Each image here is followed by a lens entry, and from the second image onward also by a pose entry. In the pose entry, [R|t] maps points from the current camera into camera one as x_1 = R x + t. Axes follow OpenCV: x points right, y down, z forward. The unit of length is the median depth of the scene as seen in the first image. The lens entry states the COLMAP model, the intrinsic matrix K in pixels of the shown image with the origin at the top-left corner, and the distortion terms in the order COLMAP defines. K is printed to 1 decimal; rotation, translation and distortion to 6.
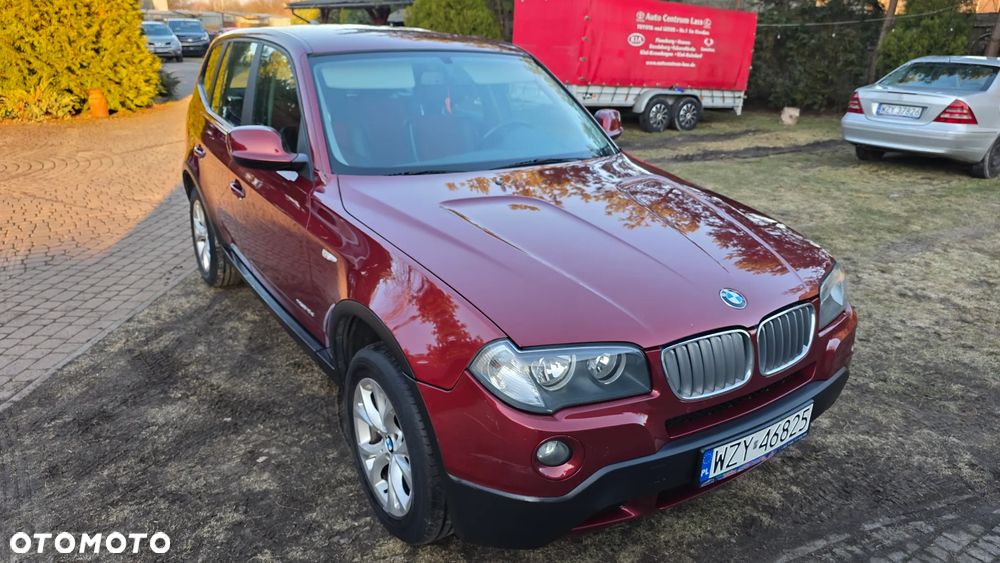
lens RADIAL K [[670.2, 0, 509.5], [0, 670.2, 283.7], [0, 0, 1]] dist [0.061906, -0.055196]
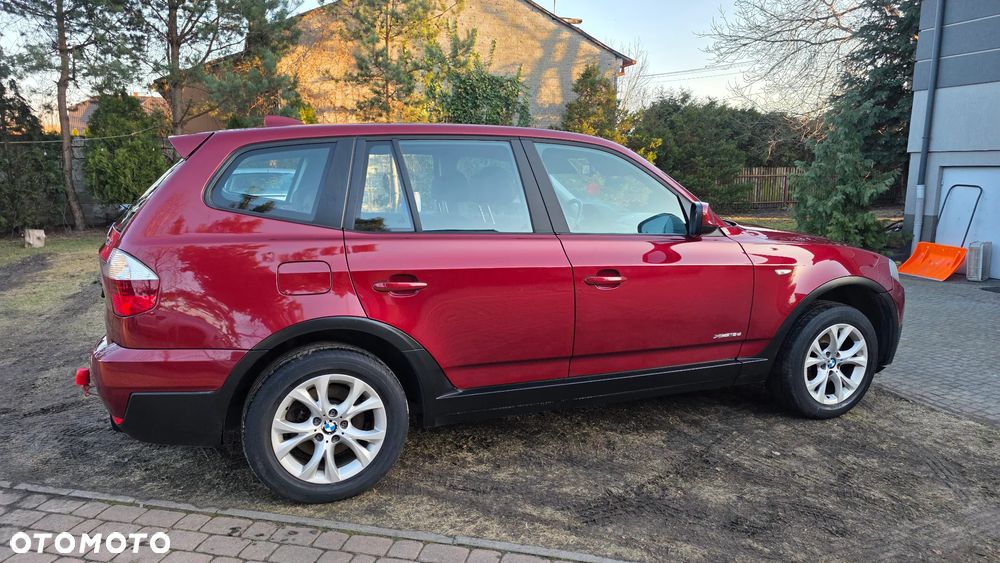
lens RADIAL K [[670.2, 0, 496.8], [0, 670.2, 287.7], [0, 0, 1]] dist [0.061906, -0.055196]
pose [[0.219888, -0.188043, 0.957230, -0.517159], [0.344223, 0.933085, 0.104227, -0.106945], [-0.912776, 0.306582, 0.269903, 0.331467]]
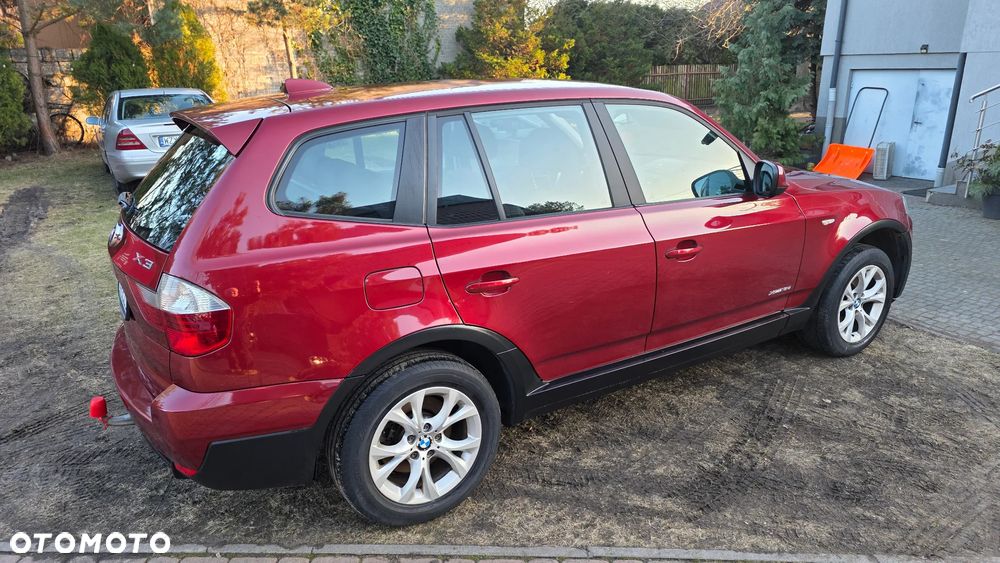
lens RADIAL K [[670.2, 0, 509.3], [0, 670.2, 284.2], [0, 0, 1]] dist [0.061906, -0.055196]
pose [[0.032804, -0.332770, 0.942437, -0.489348], [0.368586, 0.880509, 0.298074, -0.175038], [-0.929015, 0.337591, 0.151538, 0.412396]]
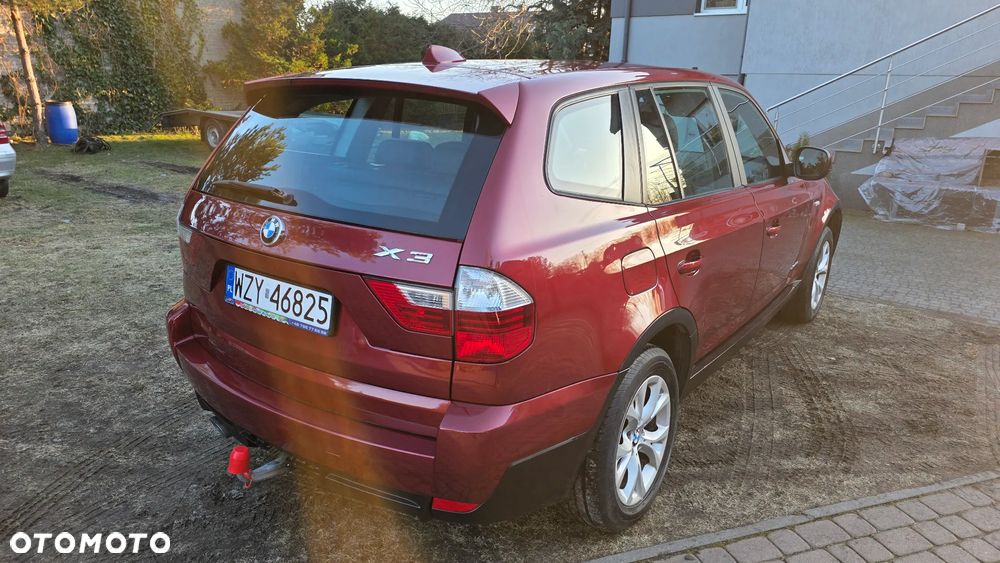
lens RADIAL K [[670.2, 0, 509.3], [0, 670.2, 287.3], [0, 0, 1]] dist [0.061906, -0.055196]
pose [[-0.347245, -0.306469, 0.886283, -0.443388], [0.298840, 0.859658, 0.414347, -0.224308], [-0.888885, 0.408737, -0.206926, 0.597589]]
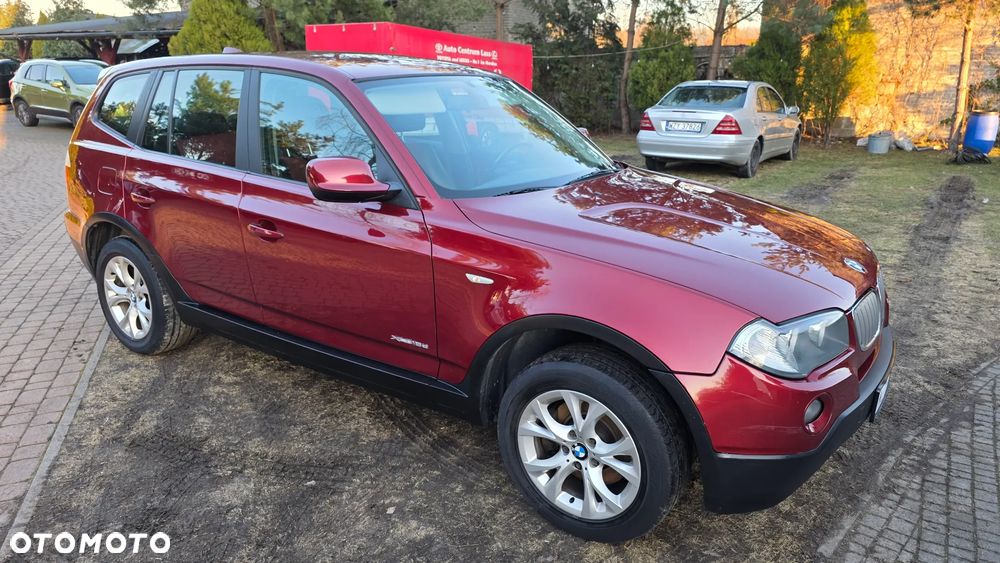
lens RADIAL K [[670.2, 0, 510.5], [0, 670.2, 288.4], [0, 0, 1]] dist [0.061906, -0.055196]
pose [[0.924976, -0.128060, 0.357800, -0.161387], [0.141388, 0.989891, -0.011222, -0.002662], [-0.352746, 0.060969, 0.933731, 0.019021]]
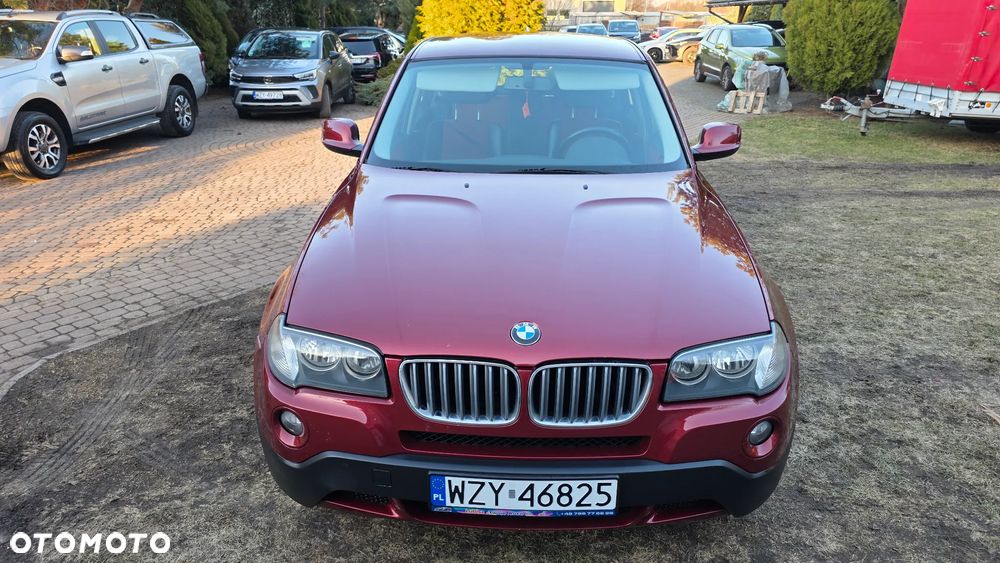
lens RADIAL K [[670.2, 0, 505.9], [0, 670.2, 279.5], [0, 0, 1]] dist [0.061906, -0.055196]
pose [[0.813074, 0.190408, -0.550142, 0.188763], [-0.190649, 0.979978, 0.057410, -0.023120], [0.550058, 0.058205, 0.833095, 0.050287]]
